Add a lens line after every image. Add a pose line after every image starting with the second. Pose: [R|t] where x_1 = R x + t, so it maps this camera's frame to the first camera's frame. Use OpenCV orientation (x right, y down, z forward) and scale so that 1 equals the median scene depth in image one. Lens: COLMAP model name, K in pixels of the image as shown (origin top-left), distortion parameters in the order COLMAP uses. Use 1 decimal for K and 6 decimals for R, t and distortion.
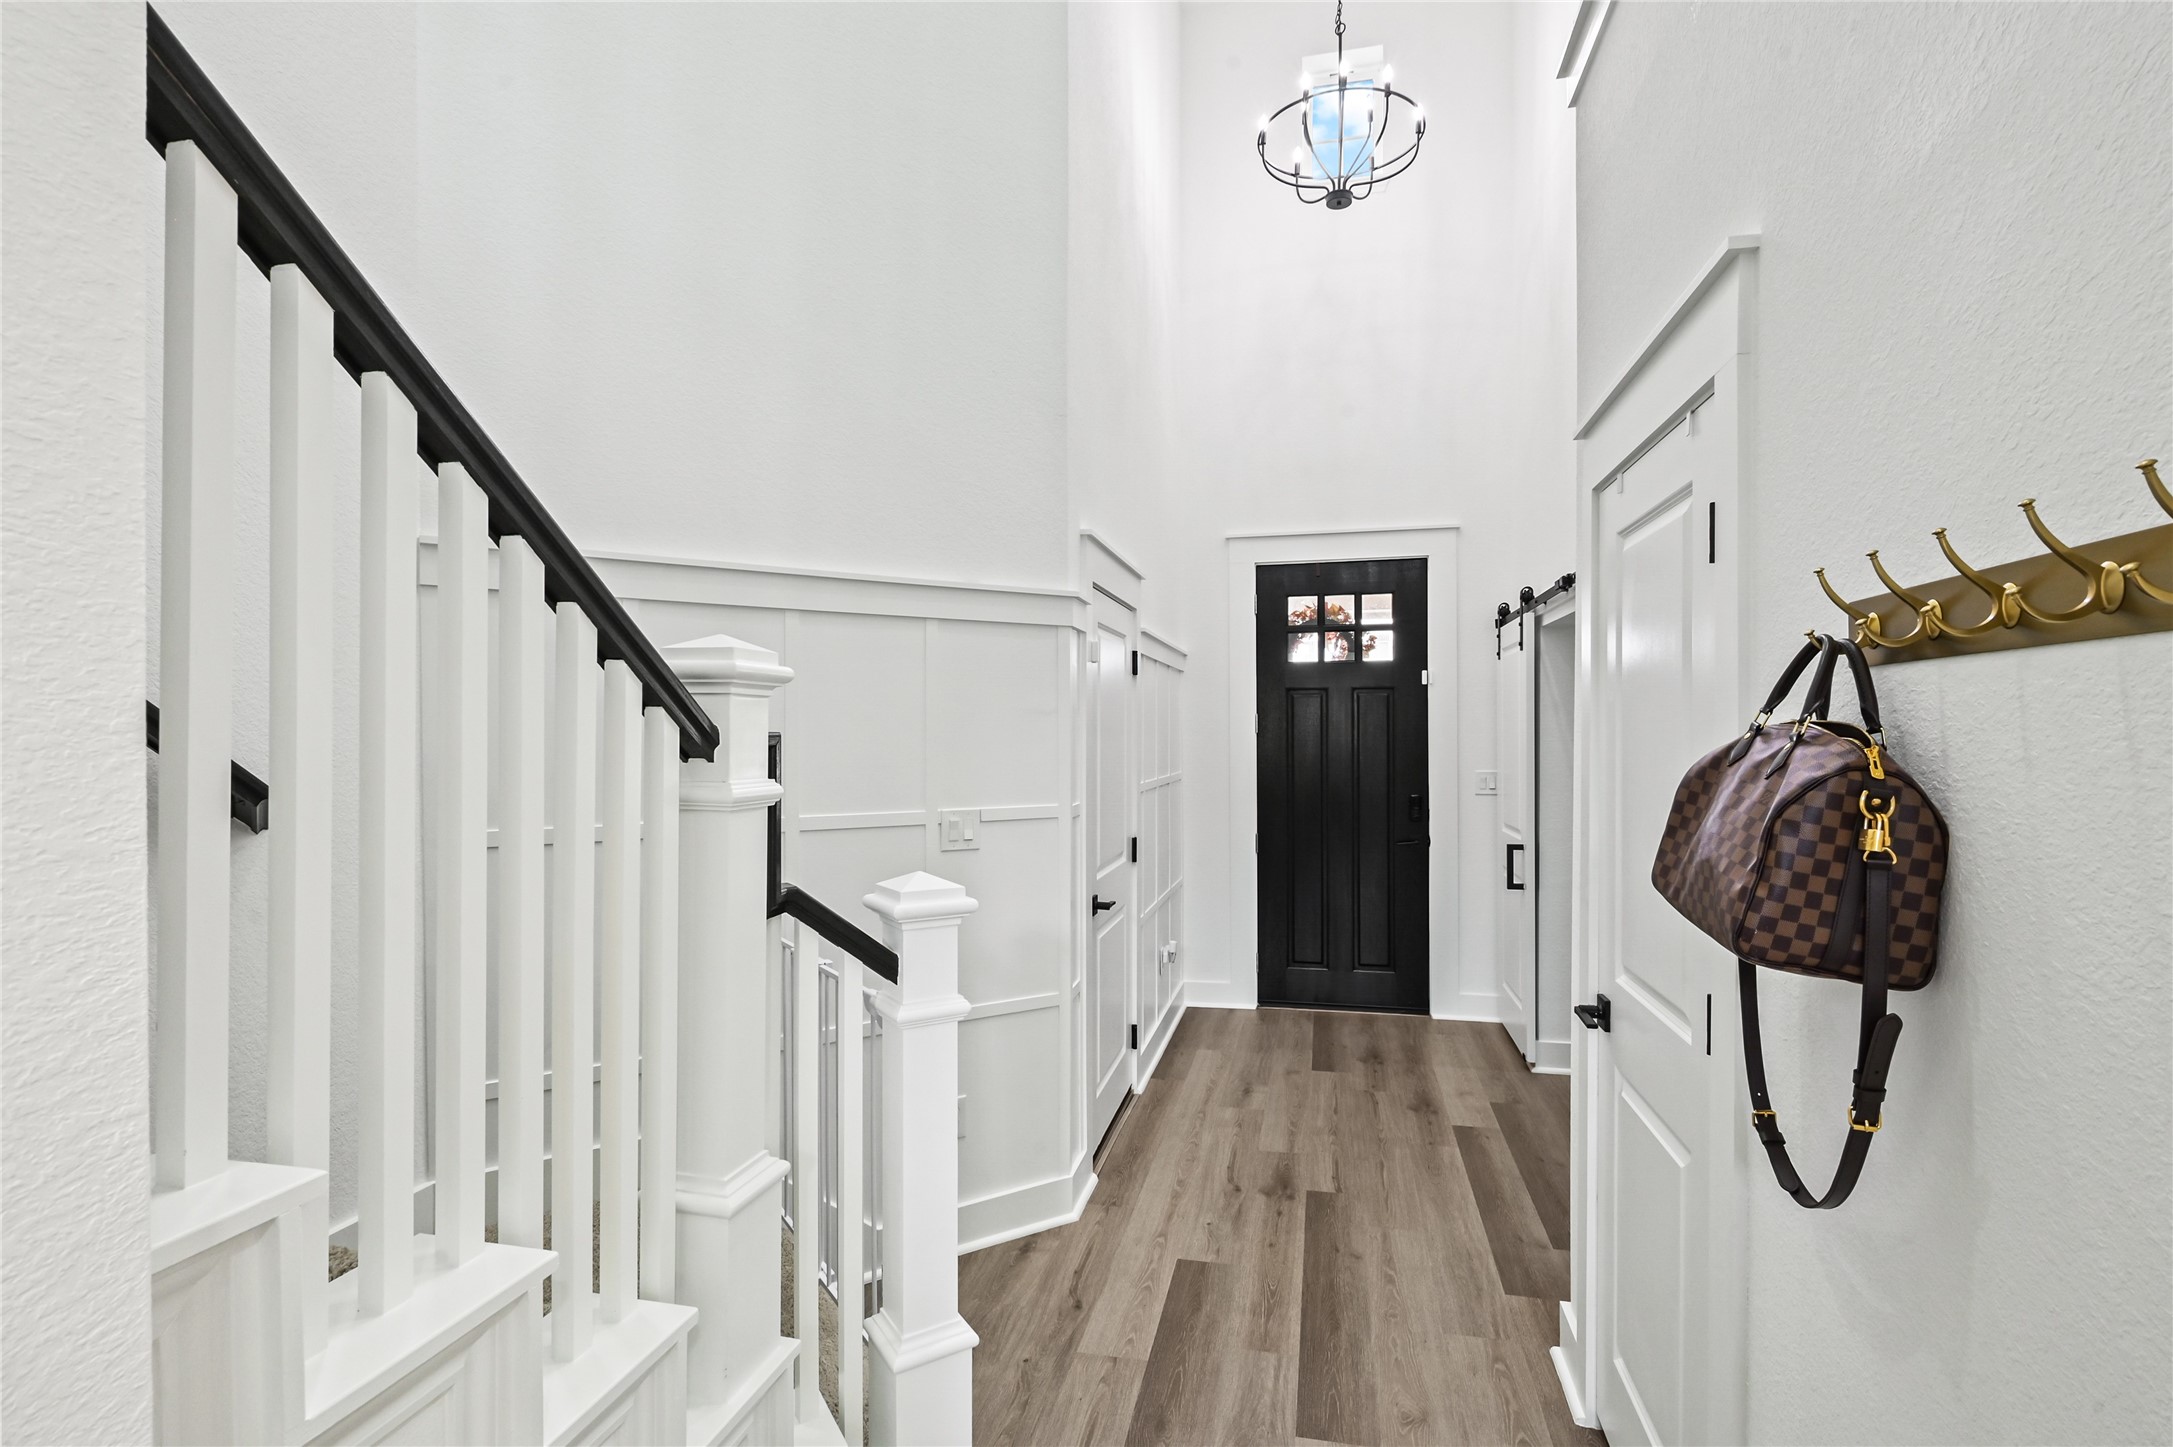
lens RADIAL K [[993.3, 0, 1087.4], [0, 993.3, 733.8], [0, 0, 1]] dist [-0.002579, -0.000277]
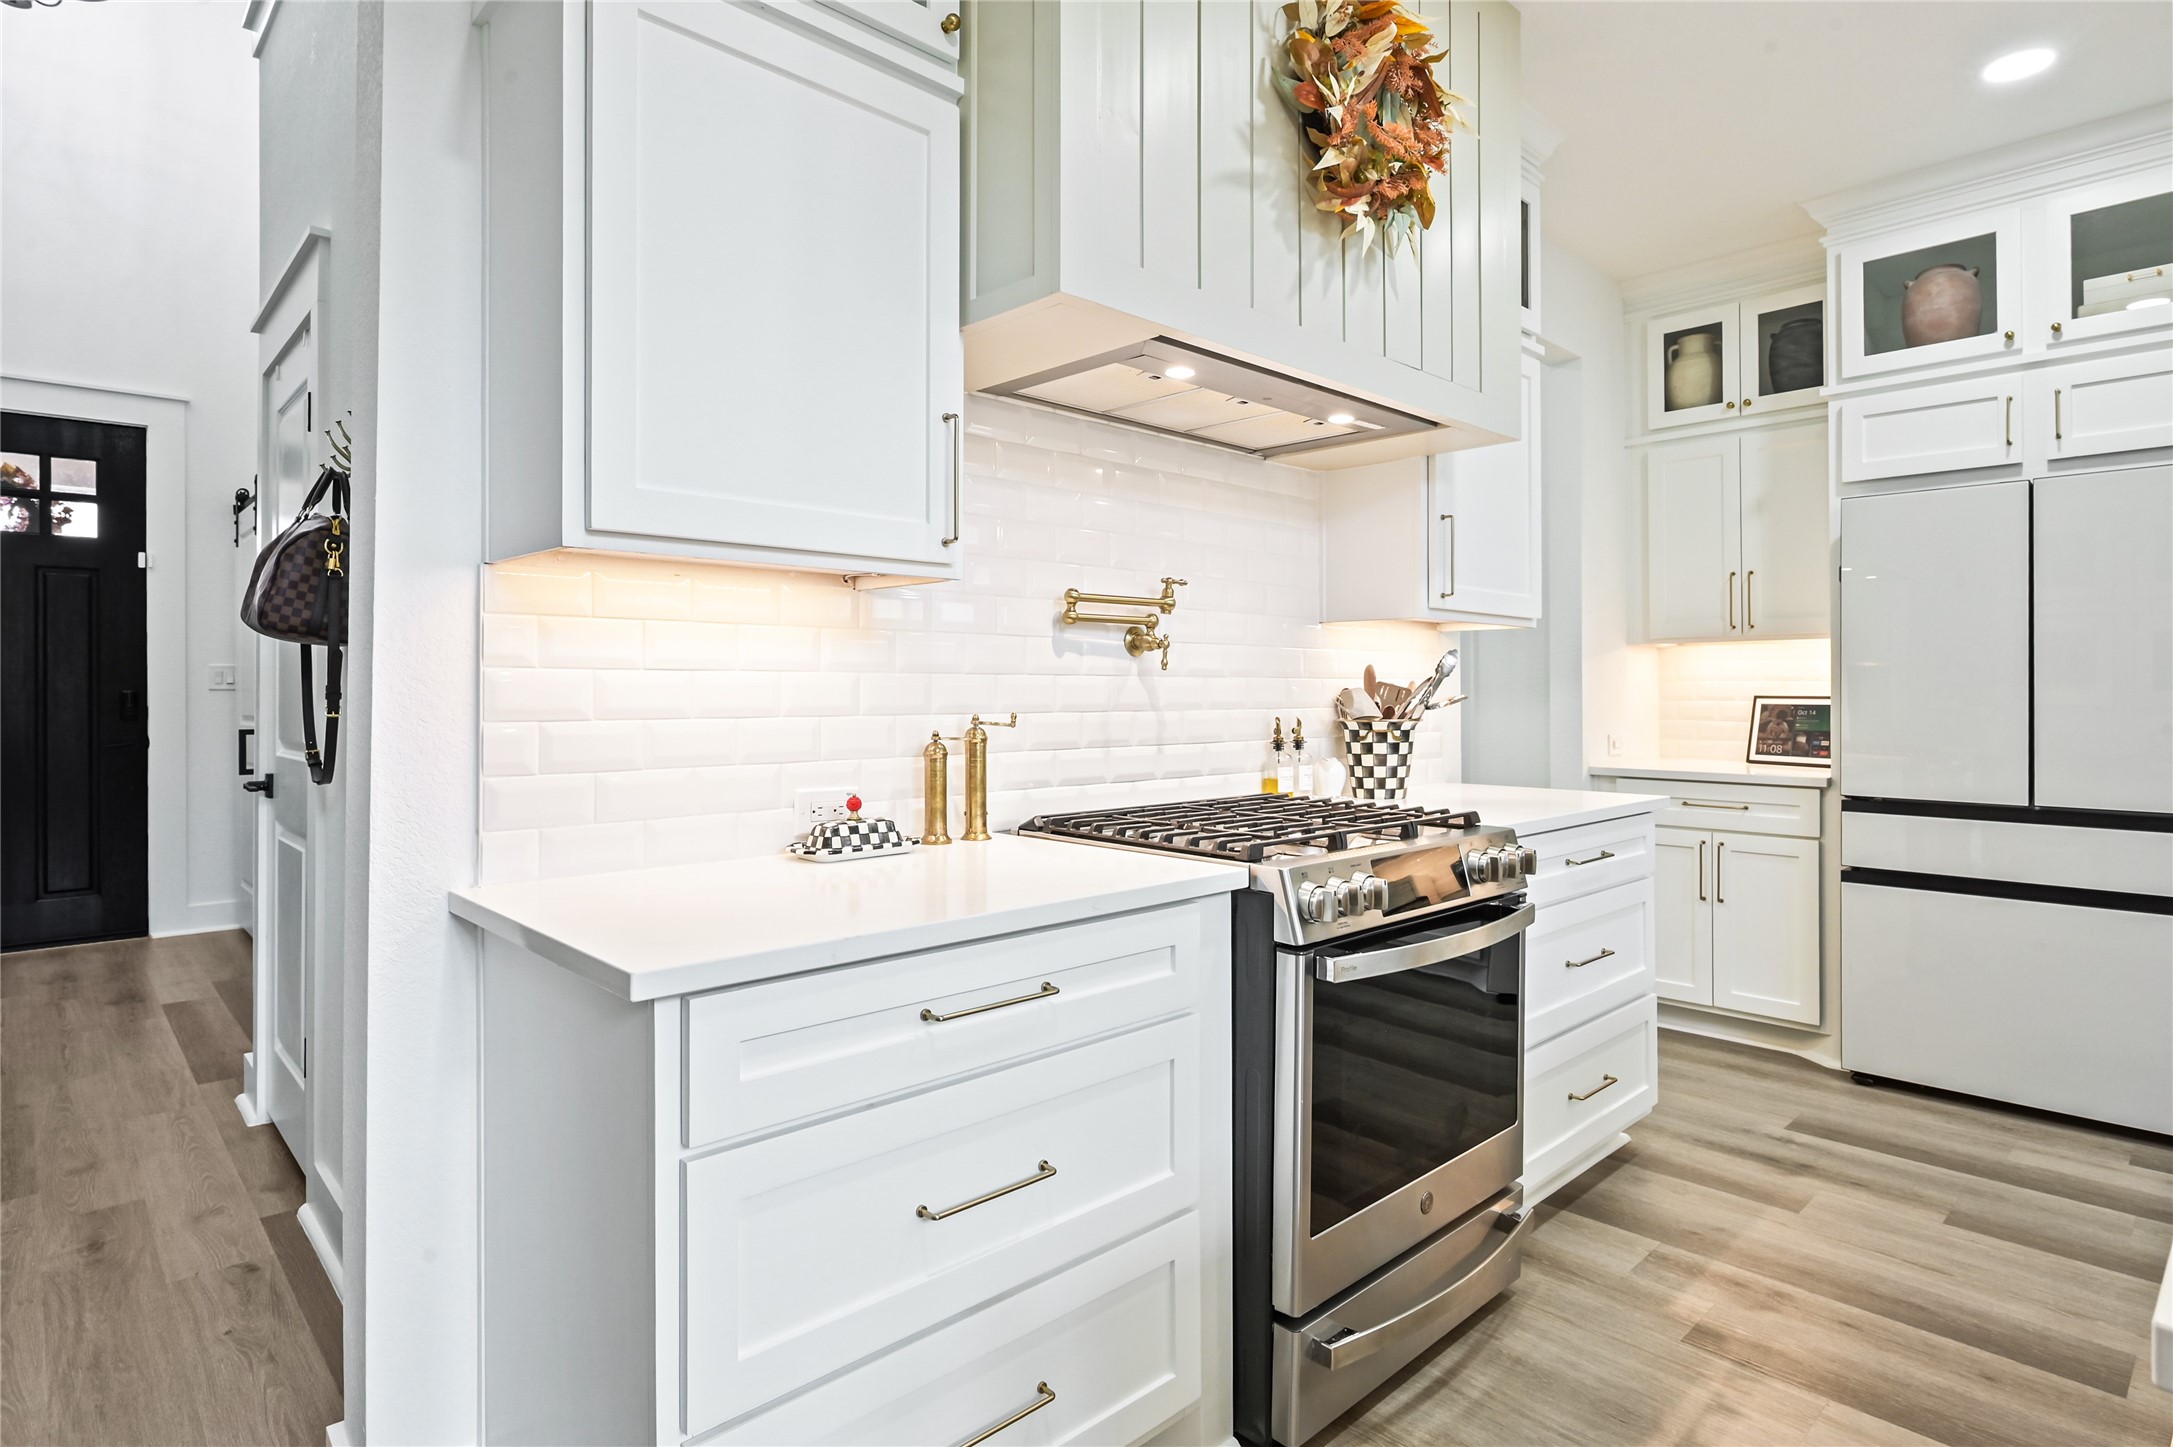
lens RADIAL K [[1130.2, 0, 1090.2], [0, 1130.2, 687.5], [0, 0, 1]] dist [-0.002866, 0.000269]
pose [[0.543435, 0.003039, 0.839446, -0.050606], [0.004042, 0.999972, -0.006237, 0.068432], [-0.839441, 0.006782, 0.543408, -0.274352]]
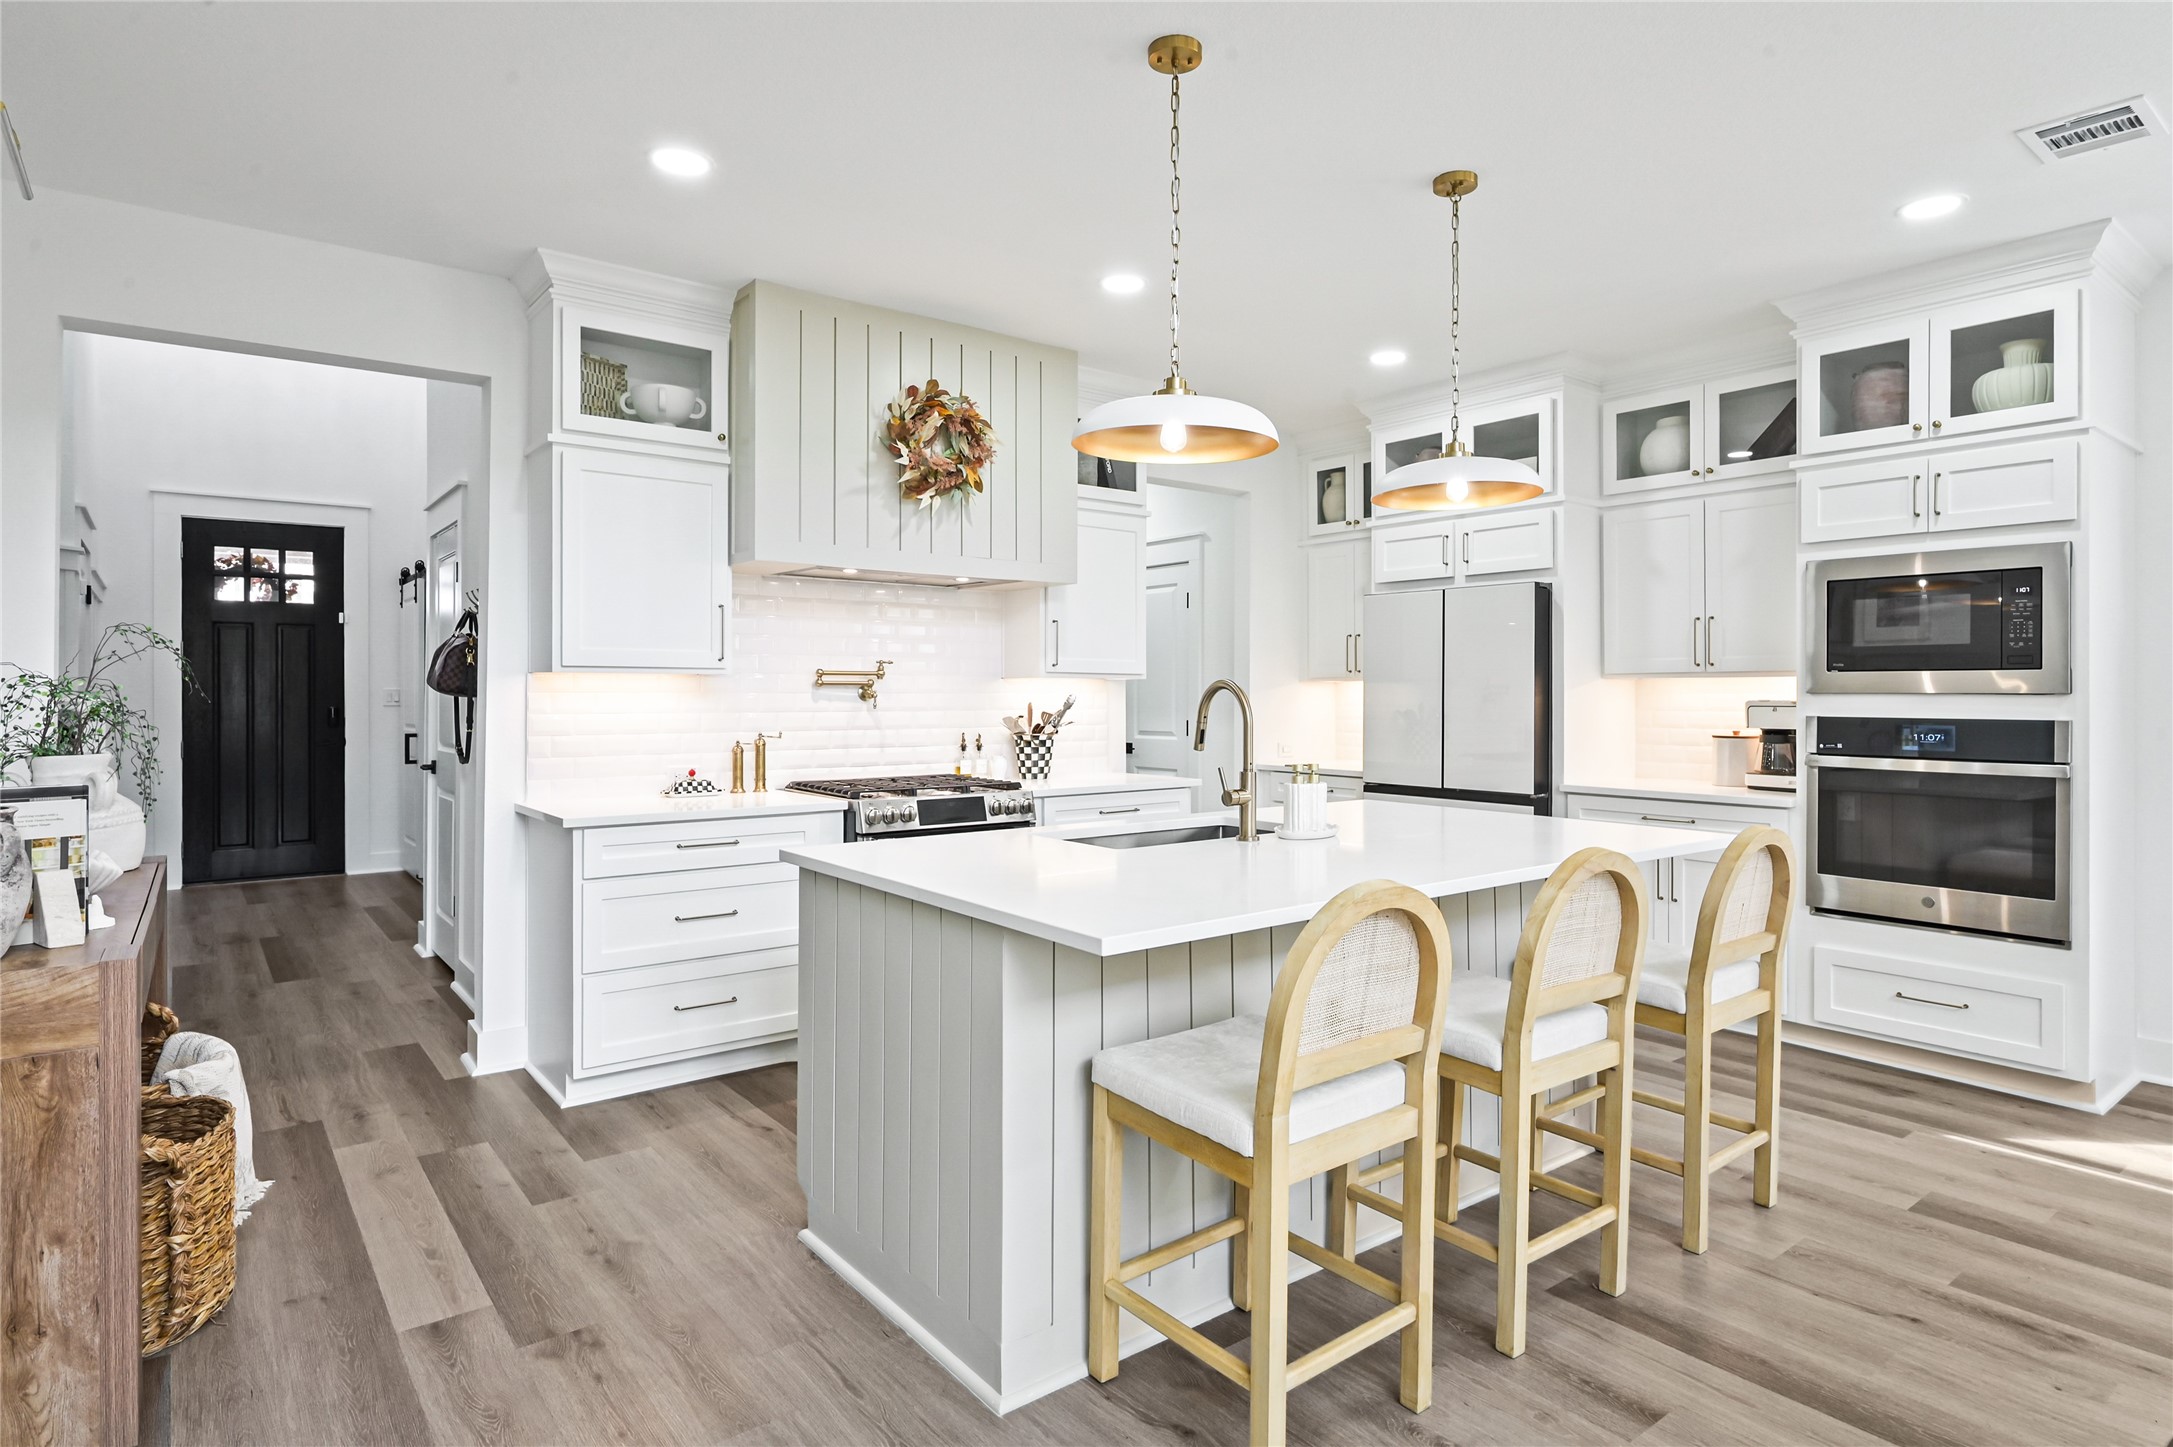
lens RADIAL K [[1173.7, 0, 1091.2], [0, 1173.7, 689.9], [0, 0, 1]] dist [0.004691, 0.000835]
pose [[0.621447, 0.001938, 0.783453, -0.268849], [0.002130, 0.999989, -0.004164, 0.047857], [-0.783453, 0.004257, 0.621437, -0.760957]]
